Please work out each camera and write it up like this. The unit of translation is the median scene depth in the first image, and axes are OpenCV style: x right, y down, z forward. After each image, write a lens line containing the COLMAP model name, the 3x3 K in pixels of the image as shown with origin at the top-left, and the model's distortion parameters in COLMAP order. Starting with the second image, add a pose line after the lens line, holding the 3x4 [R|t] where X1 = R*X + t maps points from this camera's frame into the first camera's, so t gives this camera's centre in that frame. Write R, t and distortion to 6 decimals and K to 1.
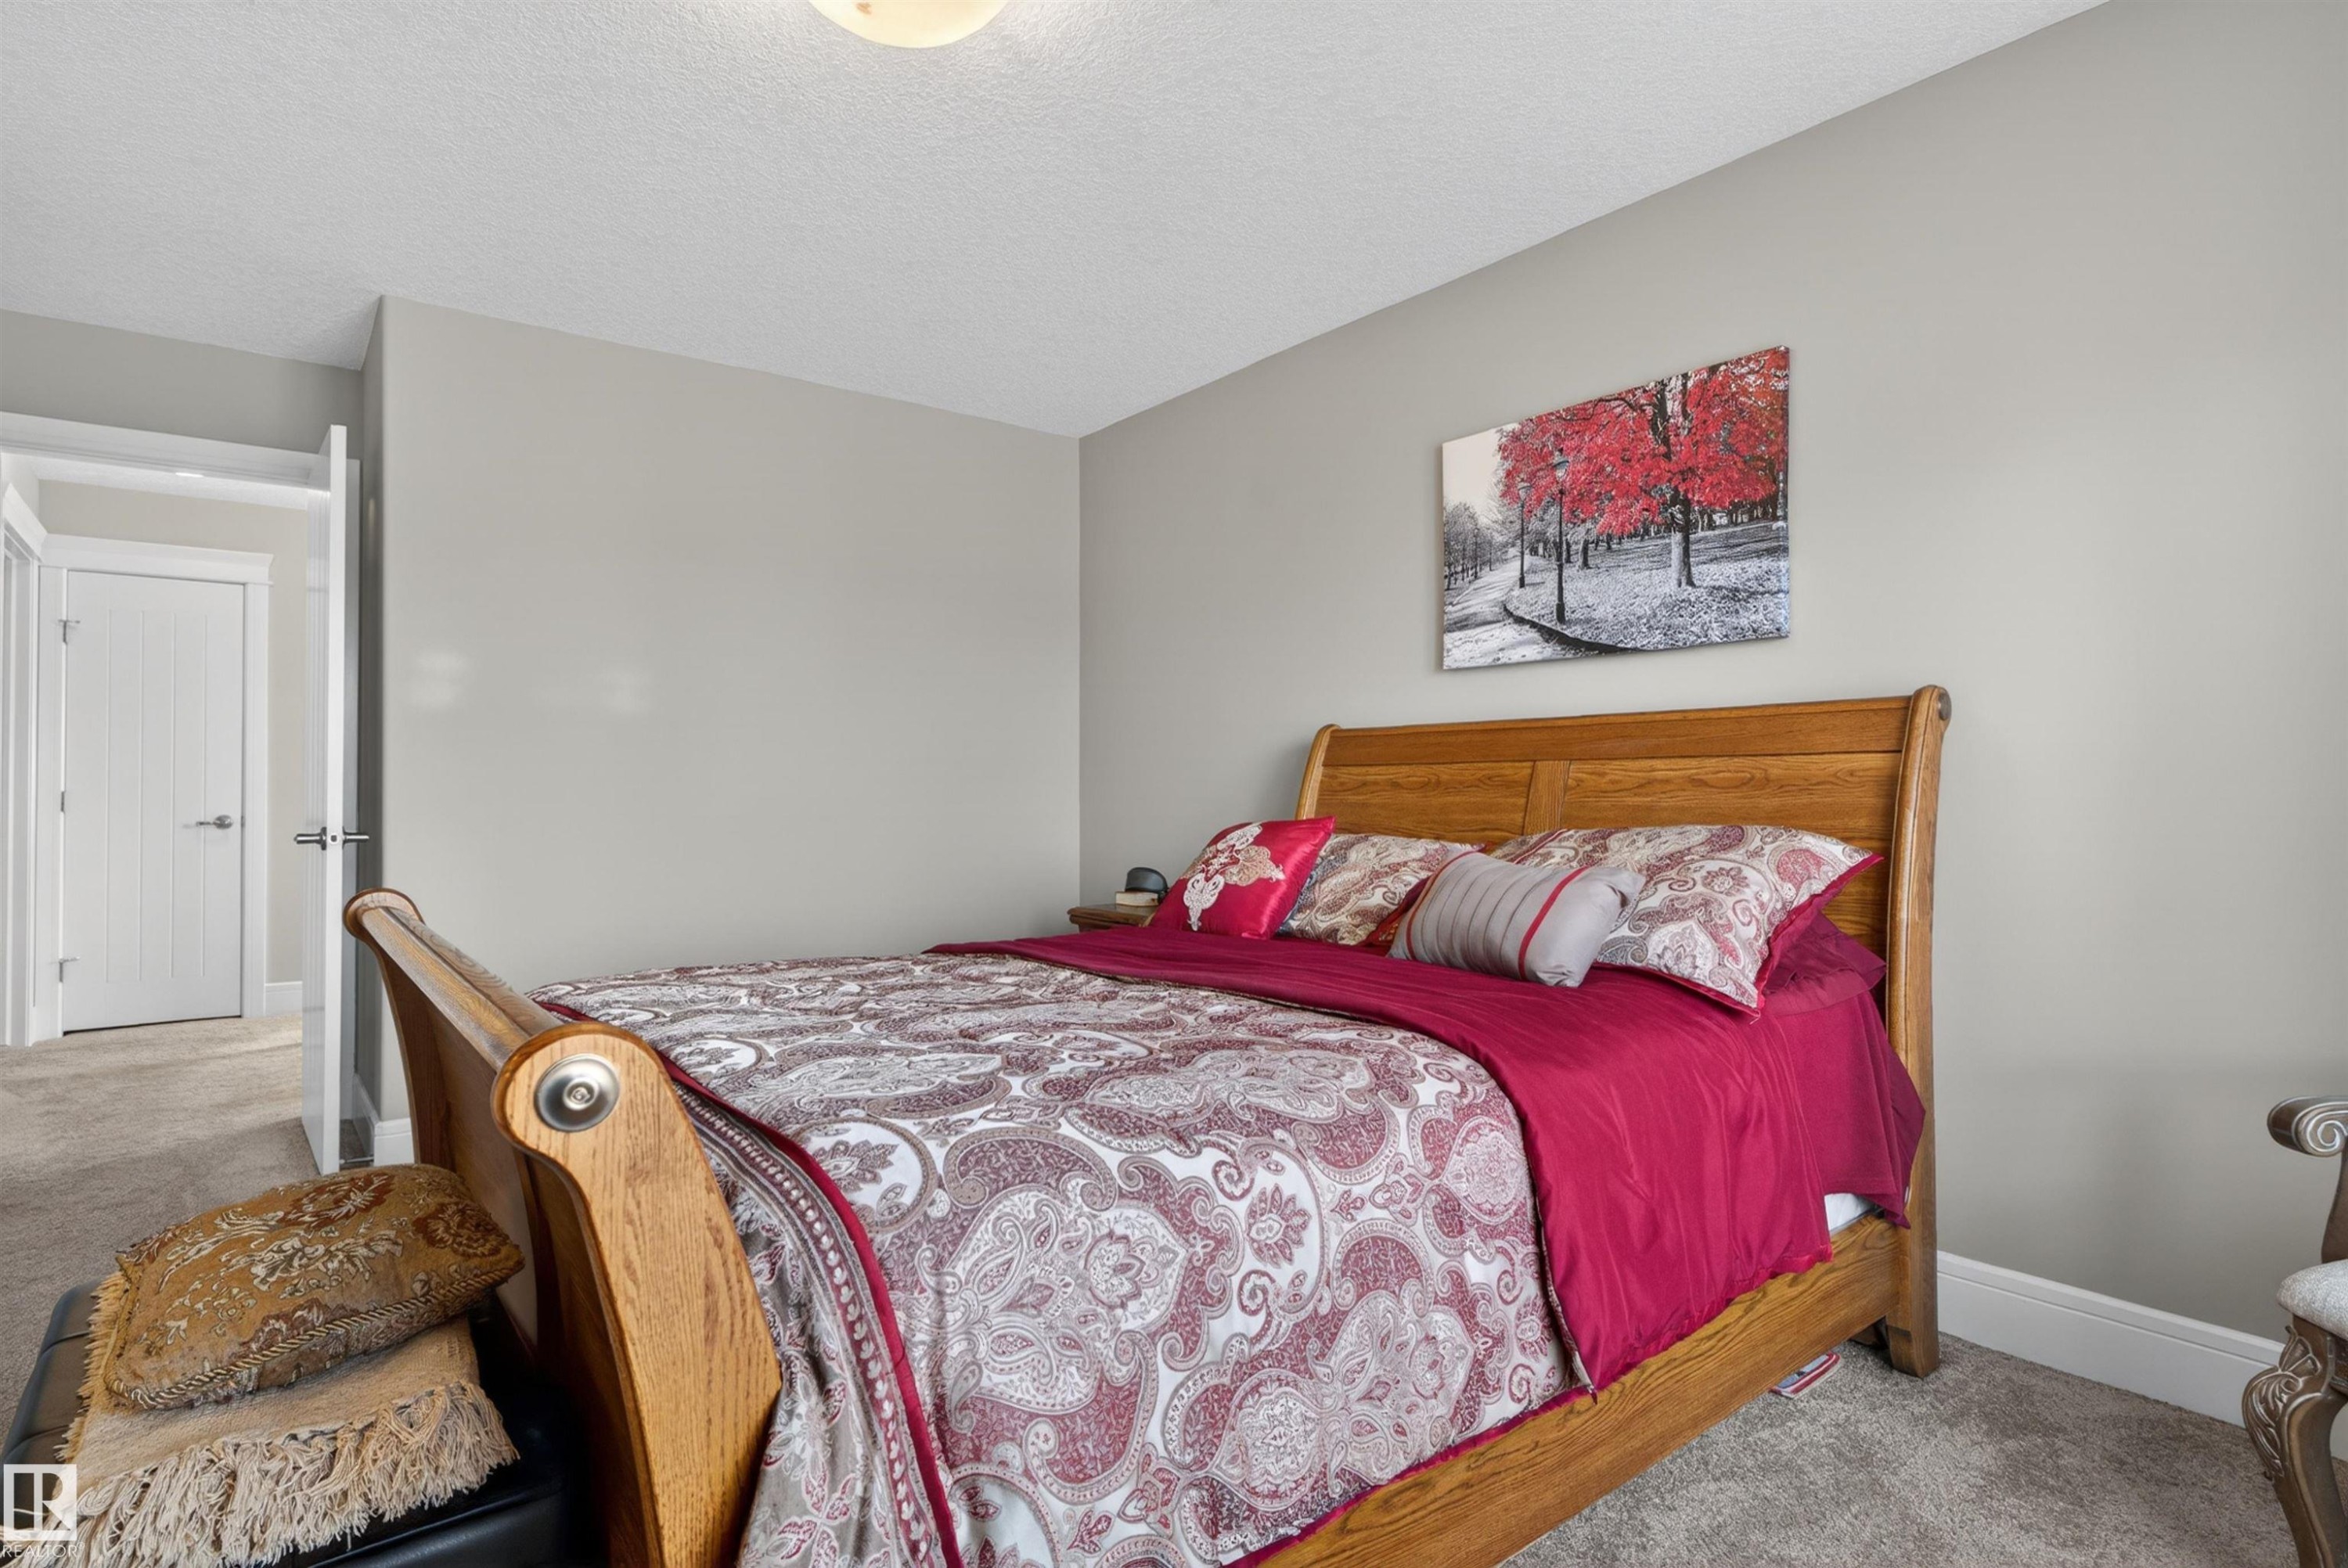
lens RADIAL K [[1220.5, 0, 1174.3], [0, 1220.5, 789.4], [0, 0, 1]] dist [0.001780, 0.000098]
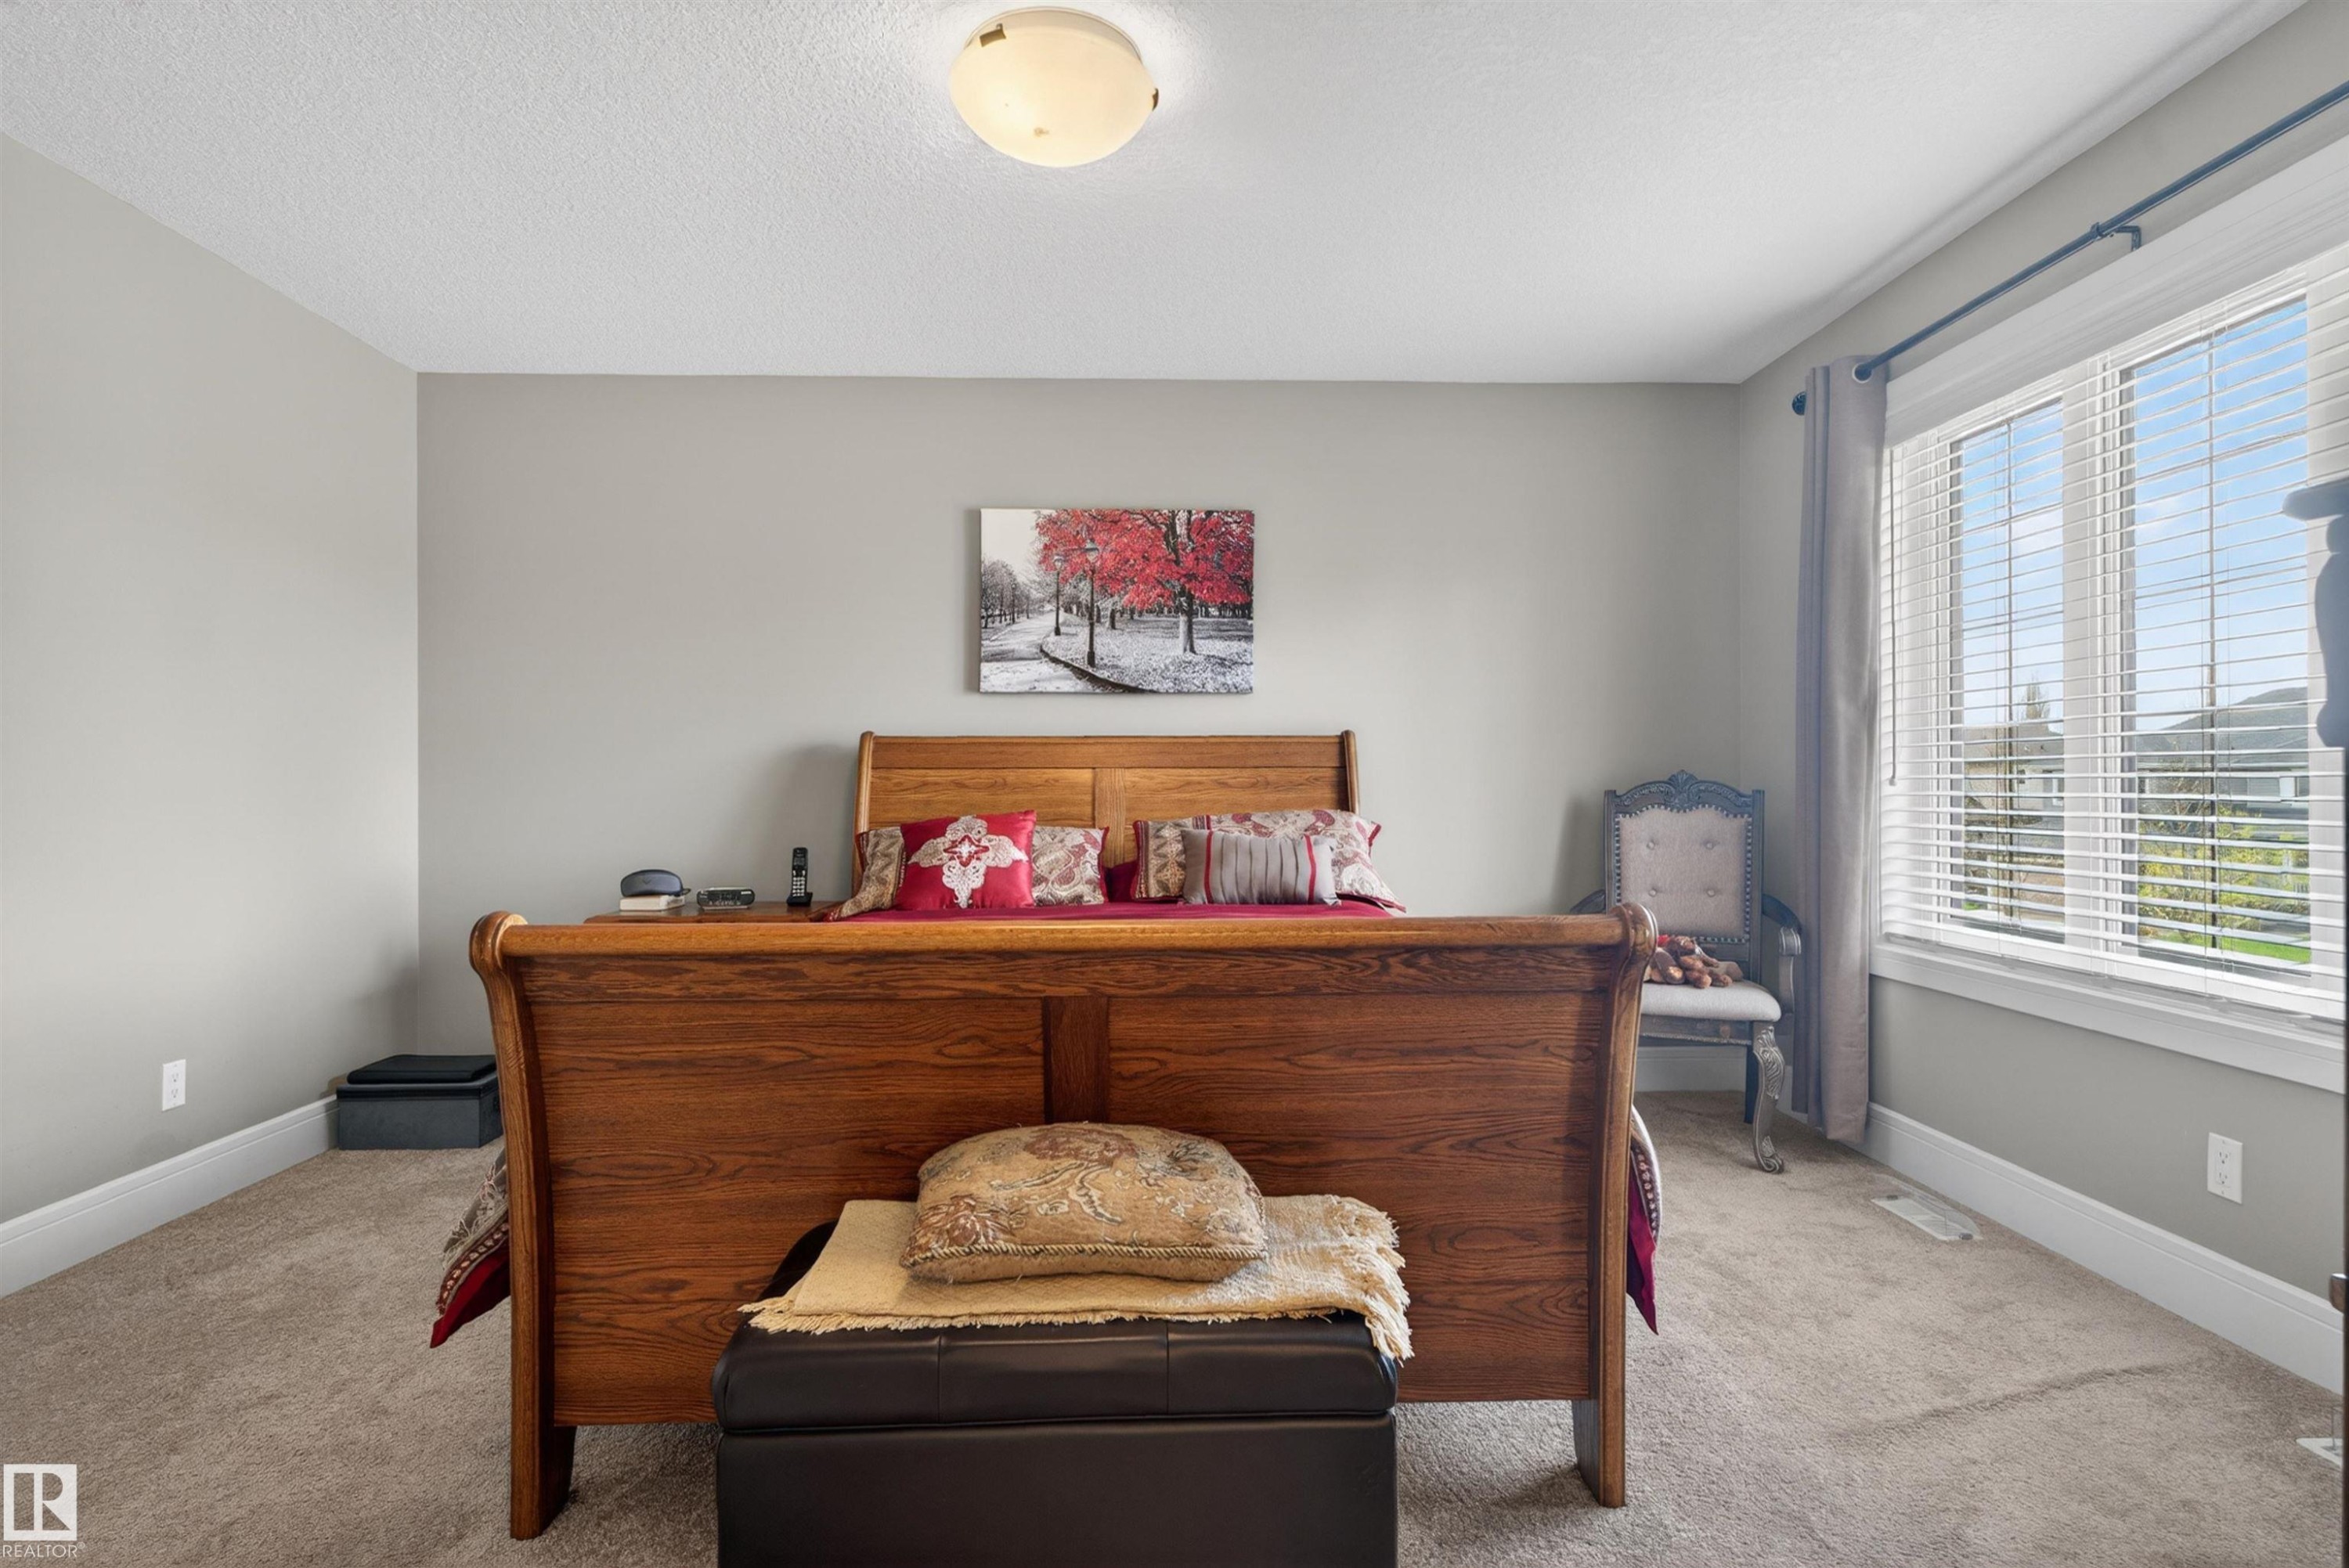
lens RADIAL K [[1221.1, 0, 1176.5], [0, 1221.1, 782.8], [0, 0, 1]] dist [0.001780, 0.000098]
pose [[0.582465, 0.008158, 0.812815, -0.734554], [0.001079, 0.999941, -0.010809, 0.007768], [-0.812855, 0.007173, 0.582421, 0.135164]]
